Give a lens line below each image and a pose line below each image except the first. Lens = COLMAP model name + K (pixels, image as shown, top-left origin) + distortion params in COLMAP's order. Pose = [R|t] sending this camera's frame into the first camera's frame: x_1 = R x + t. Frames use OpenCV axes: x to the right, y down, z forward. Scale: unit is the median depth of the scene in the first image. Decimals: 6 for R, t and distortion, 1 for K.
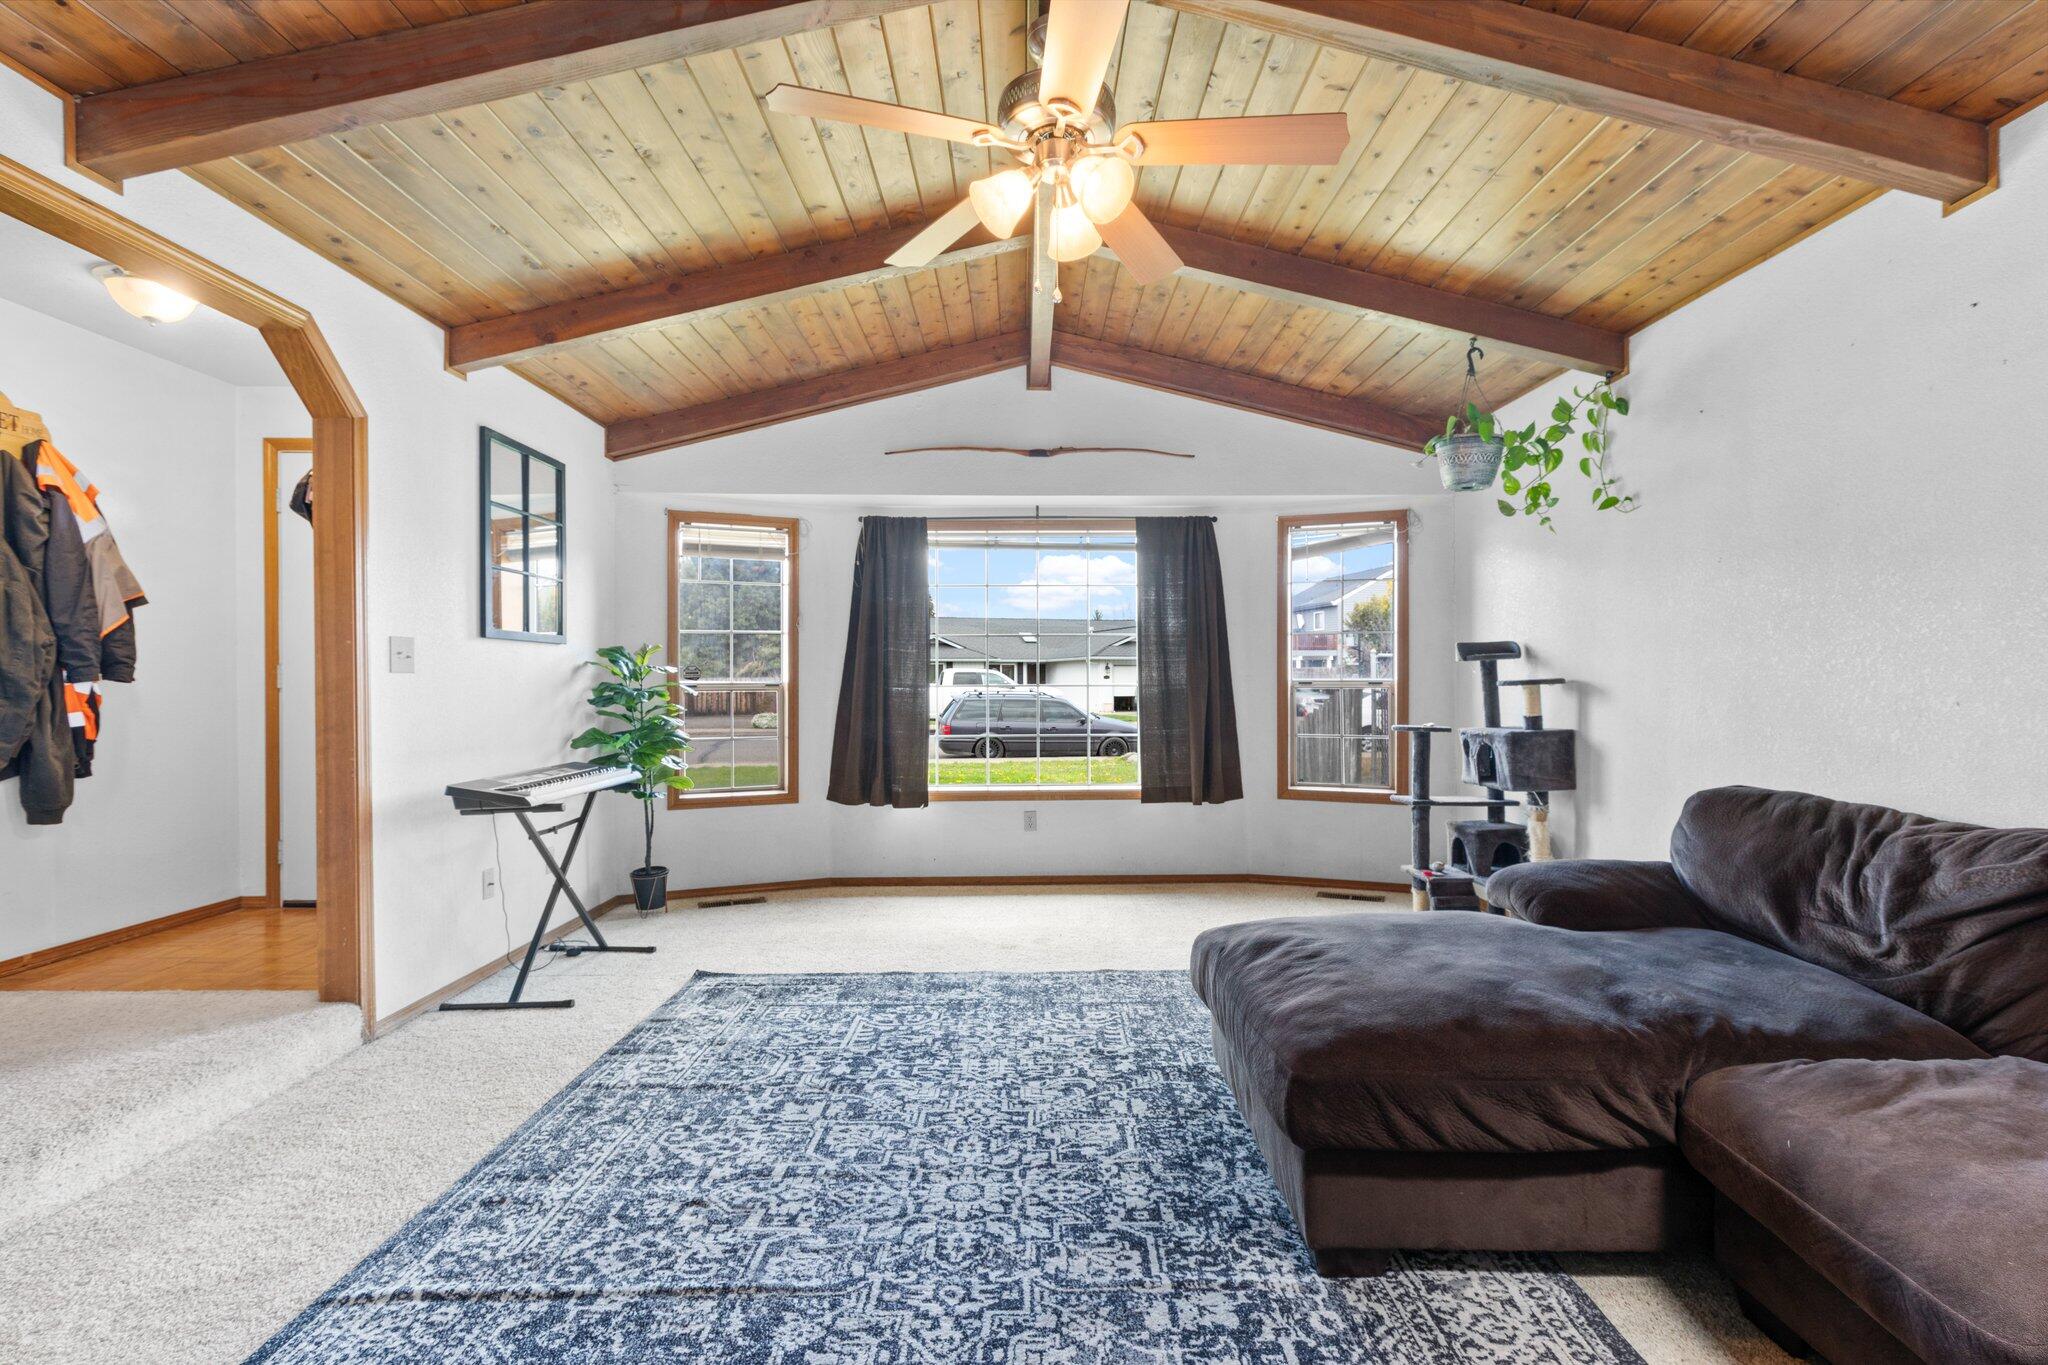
lens RADIAL K [[916.1, 0, 1043.7], [0, 916.1, 676.9], [0, 0, 1]] dist [0.006498, -0.002212]
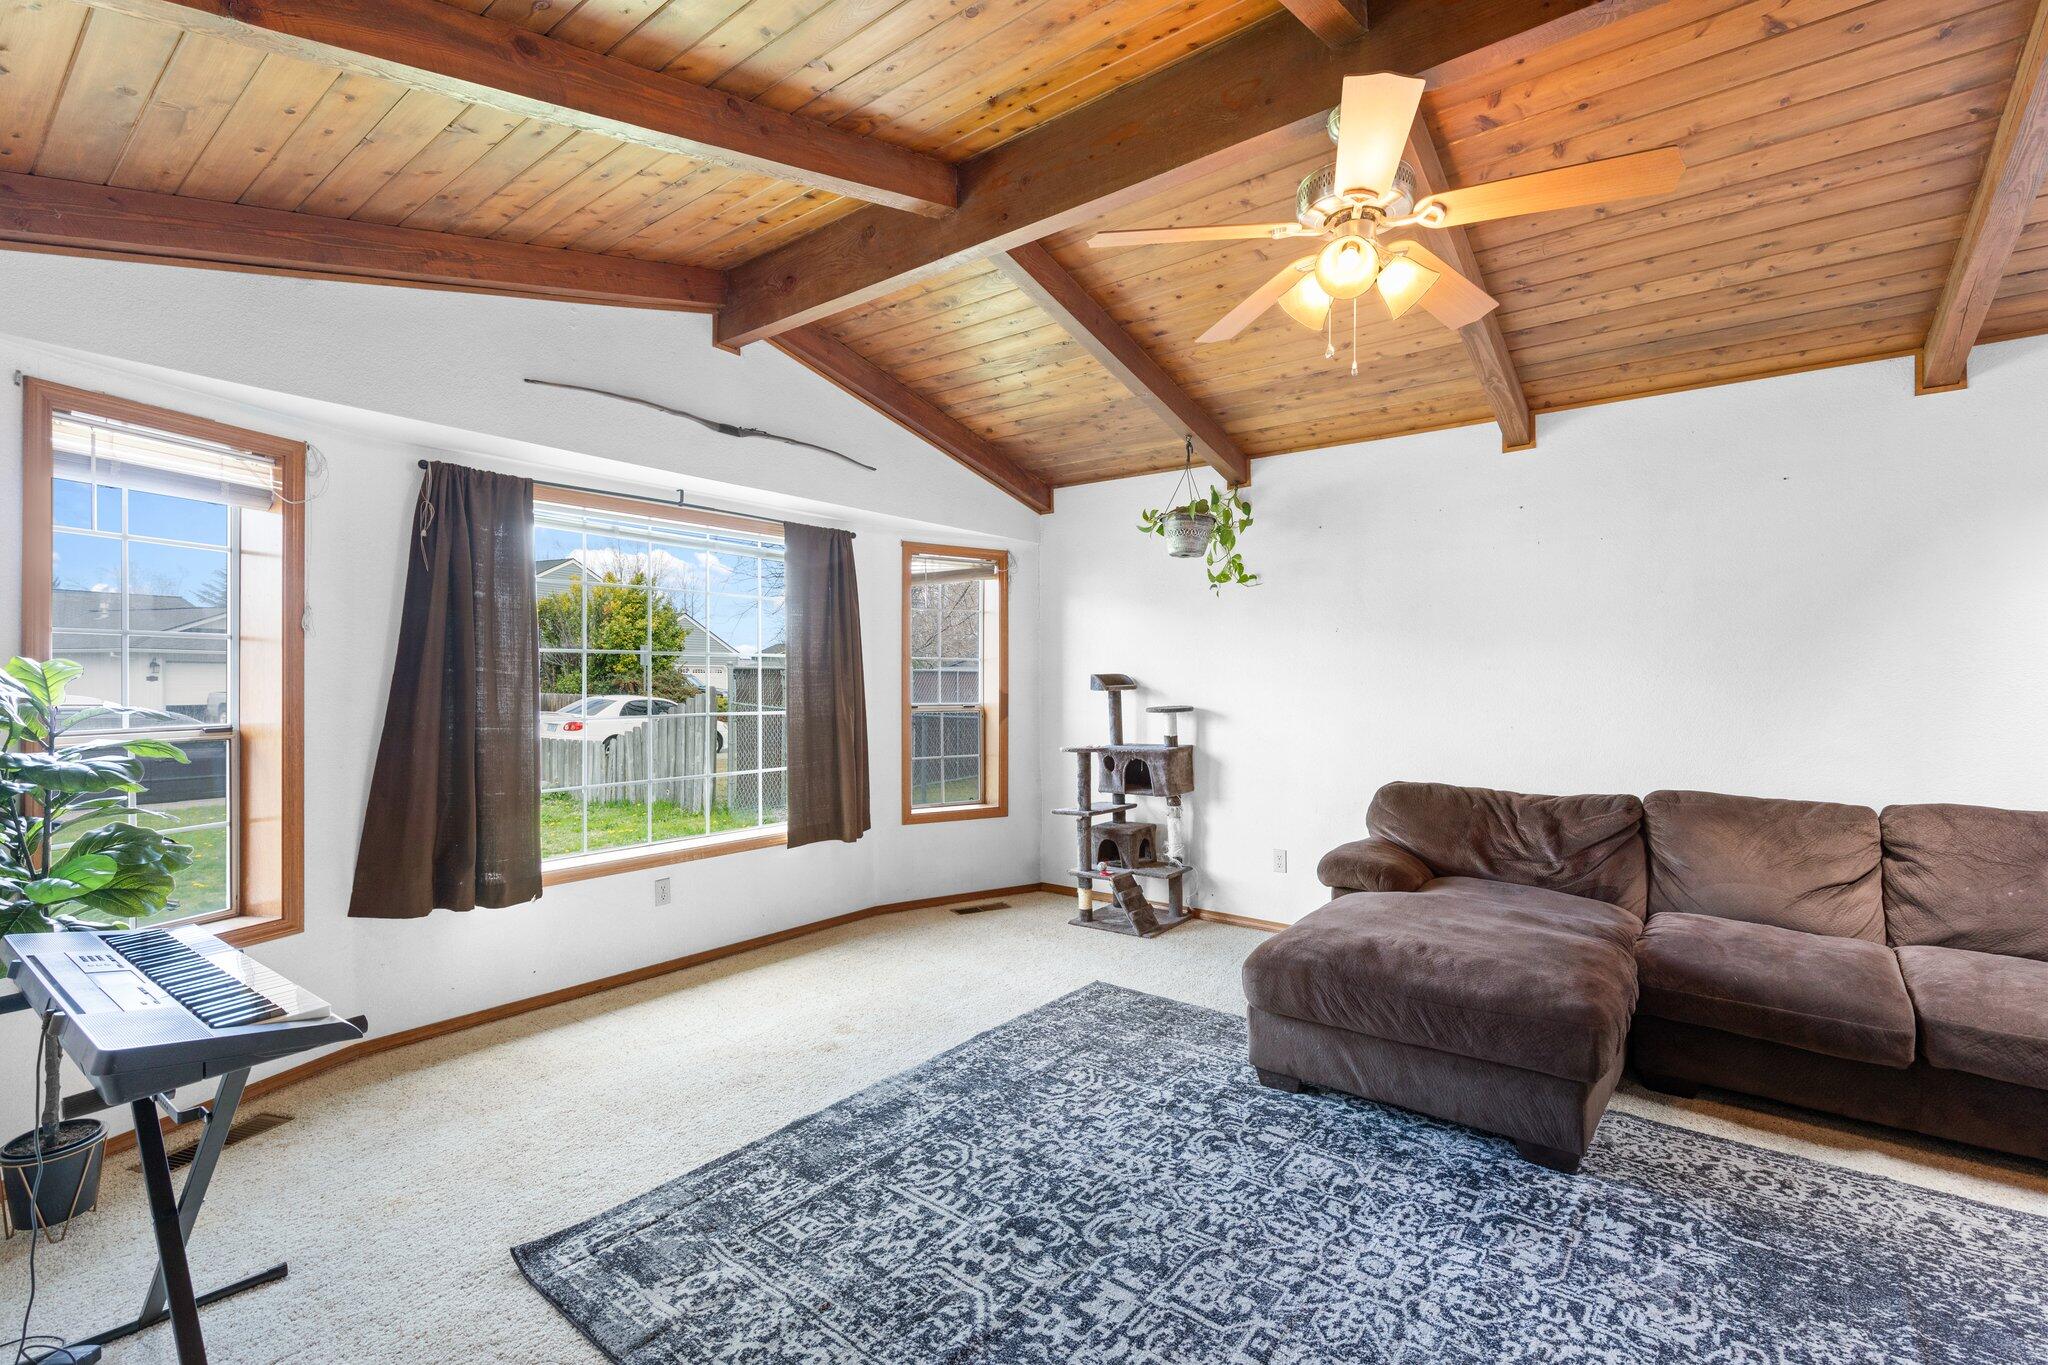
lens RADIAL K [[916.1, 0, 1032.4], [0, 916.1, 680.9], [0, 0, 1]] dist [0.006498, -0.002212]
pose [[0.619532, 0.002664, 0.784967, -0.694930], [-0.006862, 0.999974, 0.002022, -0.041602], [-0.784941, -0.006639, 0.619535, 0.435004]]
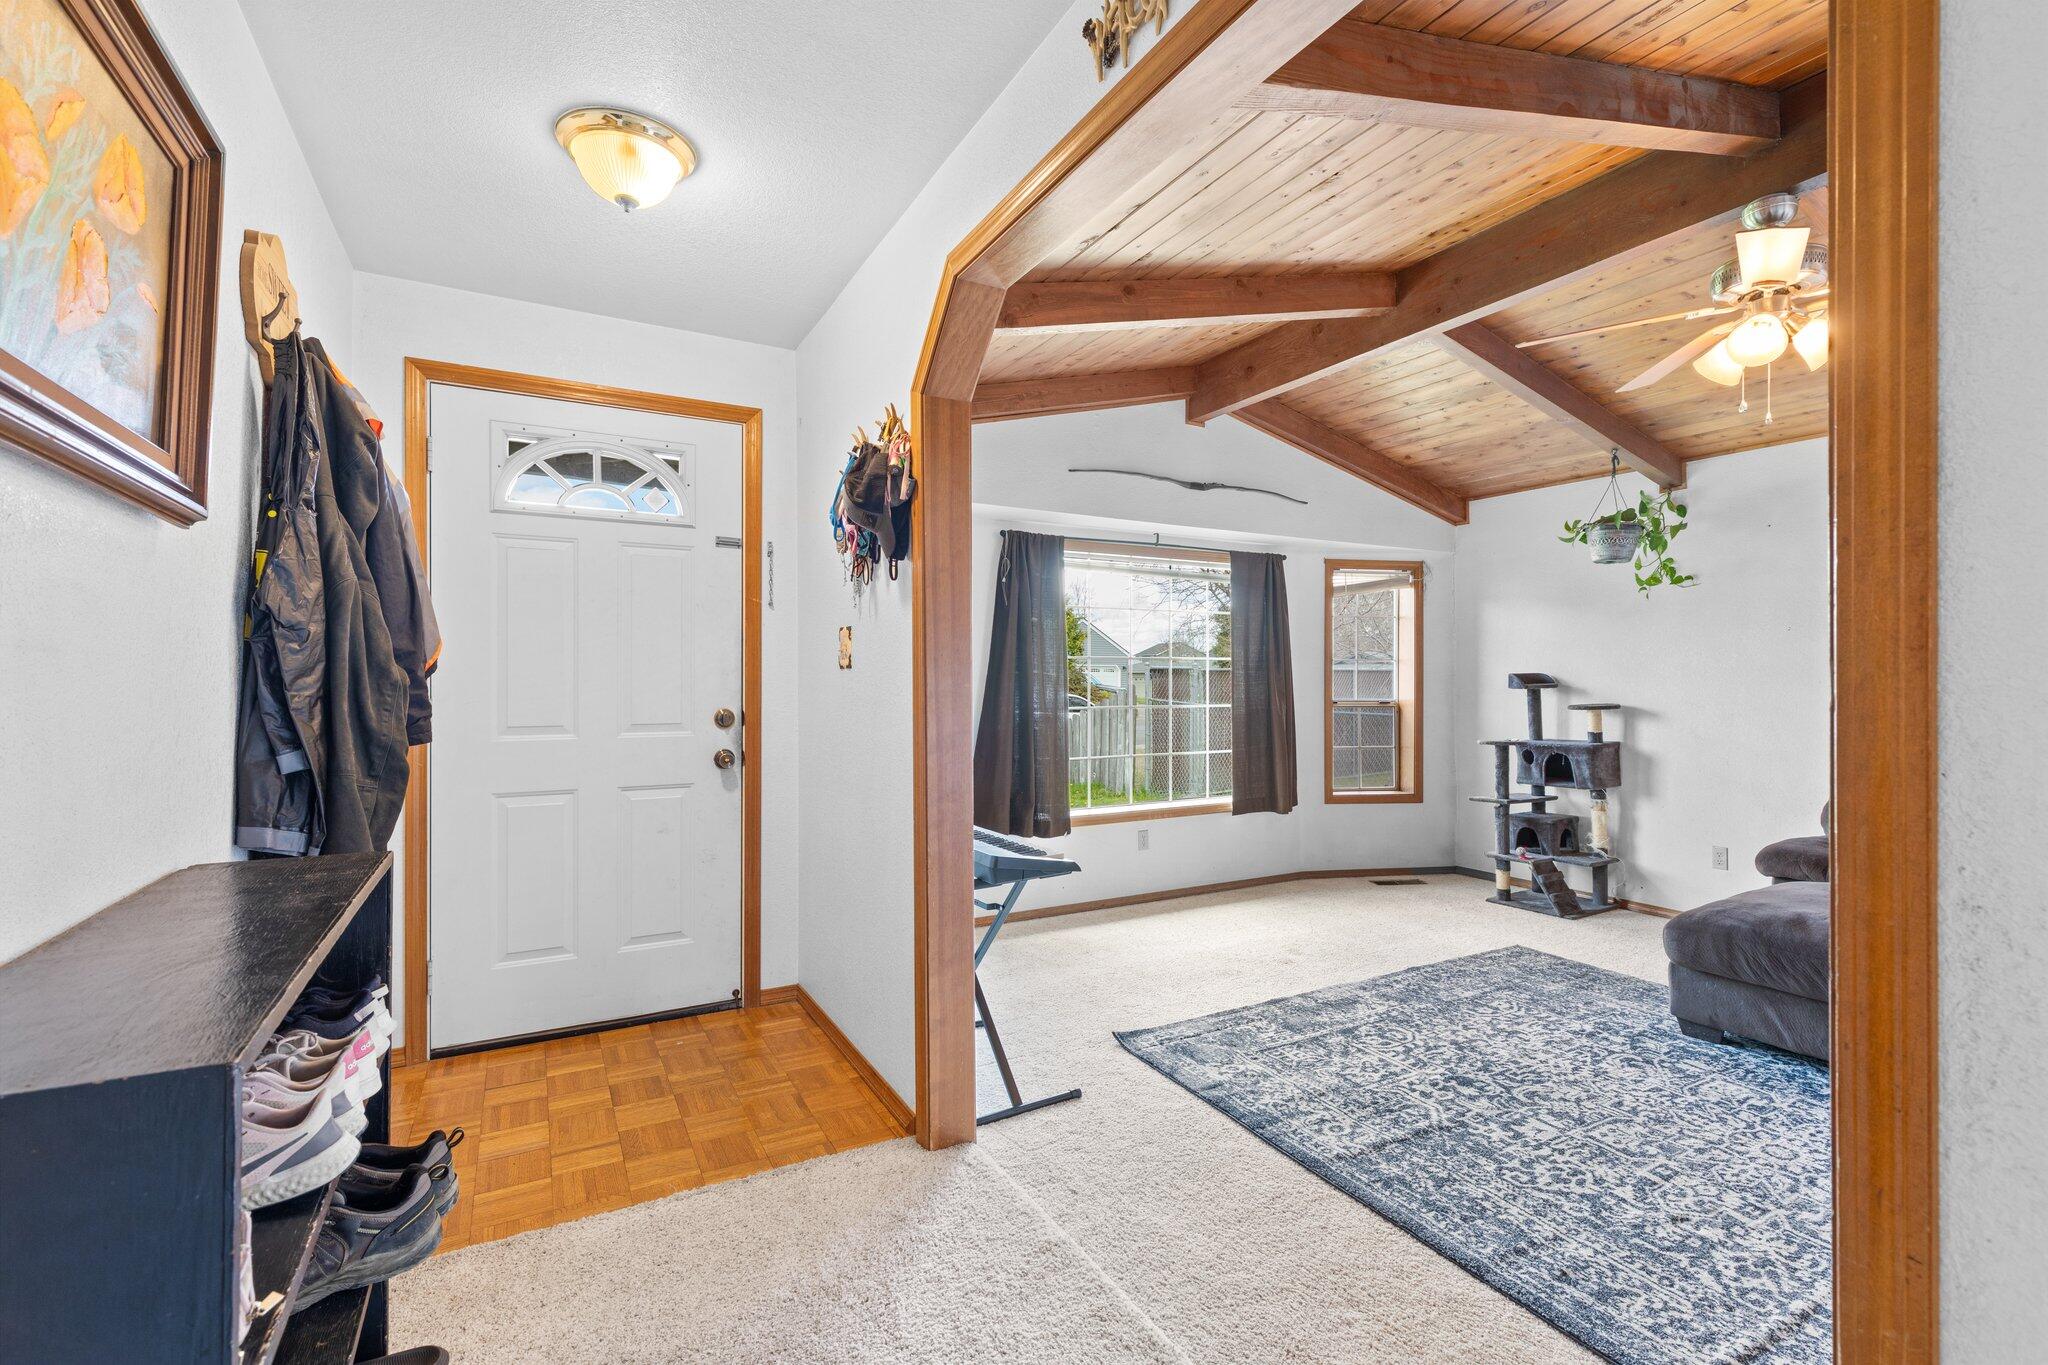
lens RADIAL K [[916.1, 0, 1031.3], [0, 916.1, 681.6], [0, 0, 1]] dist [0.006498, -0.002212]
pose [[0.879447, 0.001260, 0.475994, -0.984004], [-0.005417, 0.999958, 0.007360, -0.043326], [-0.475965, -0.009051, 0.879417, 0.257551]]
